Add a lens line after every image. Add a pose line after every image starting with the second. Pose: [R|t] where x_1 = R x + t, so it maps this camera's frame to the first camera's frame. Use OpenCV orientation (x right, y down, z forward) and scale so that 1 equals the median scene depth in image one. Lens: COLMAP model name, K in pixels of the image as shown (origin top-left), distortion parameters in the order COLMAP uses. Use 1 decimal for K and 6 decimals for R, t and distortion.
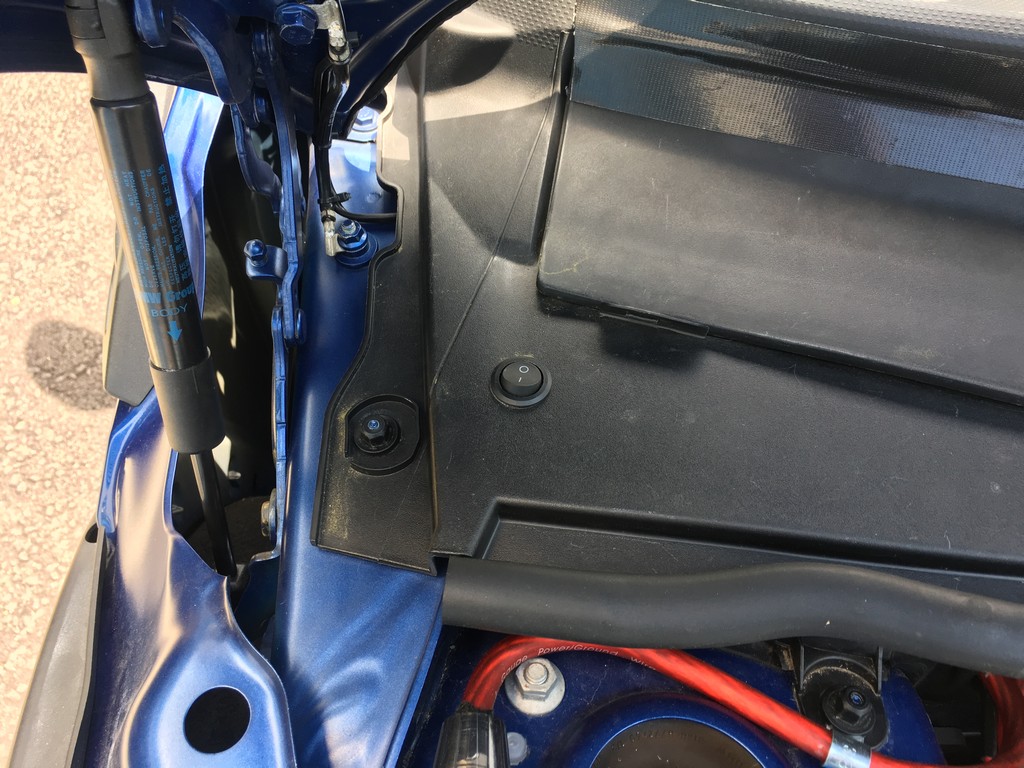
lens RADIAL K [[873.1, 0, 508.8], [0, 873.1, 366.4], [0, 0, 1]] dist [0.070406, -0.113841]
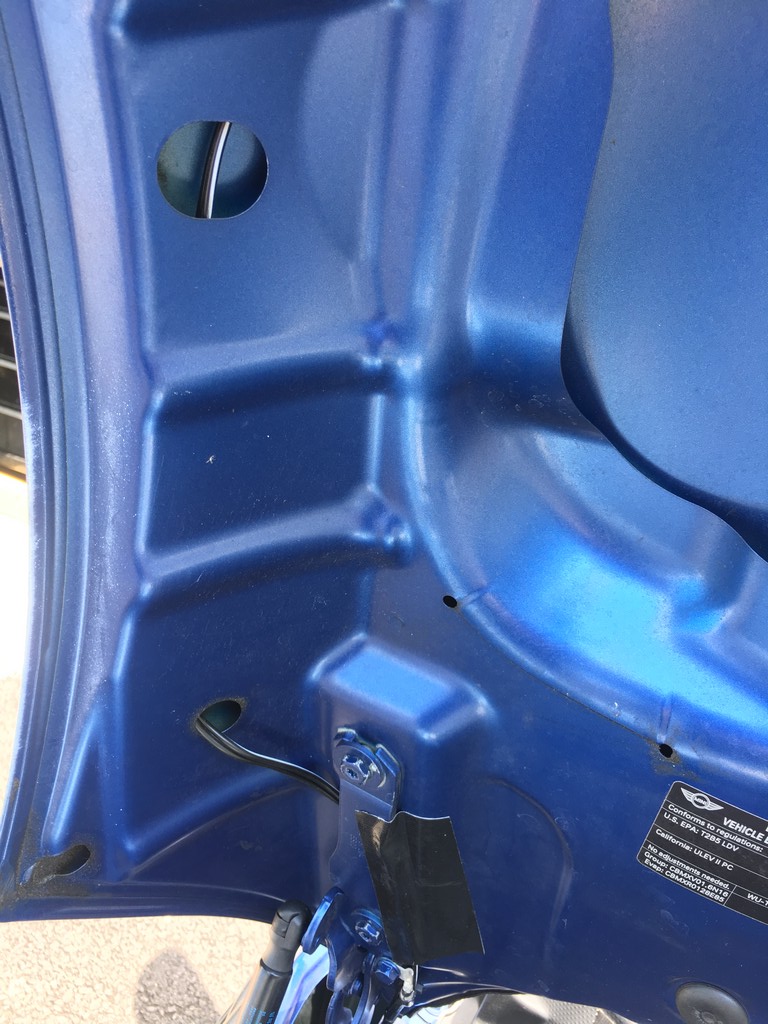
lens RADIAL K [[873.1, 0, 390.9], [0, 873.1, 514.4], [0, 0, 1]] dist [0.070406, -0.113841]
pose [[0.841552, 0.297385, -0.450946, 0.050721], [-0.511102, 0.708555, -0.486544, -0.038938], [0.174830, 0.639931, 0.748280, -0.154883]]
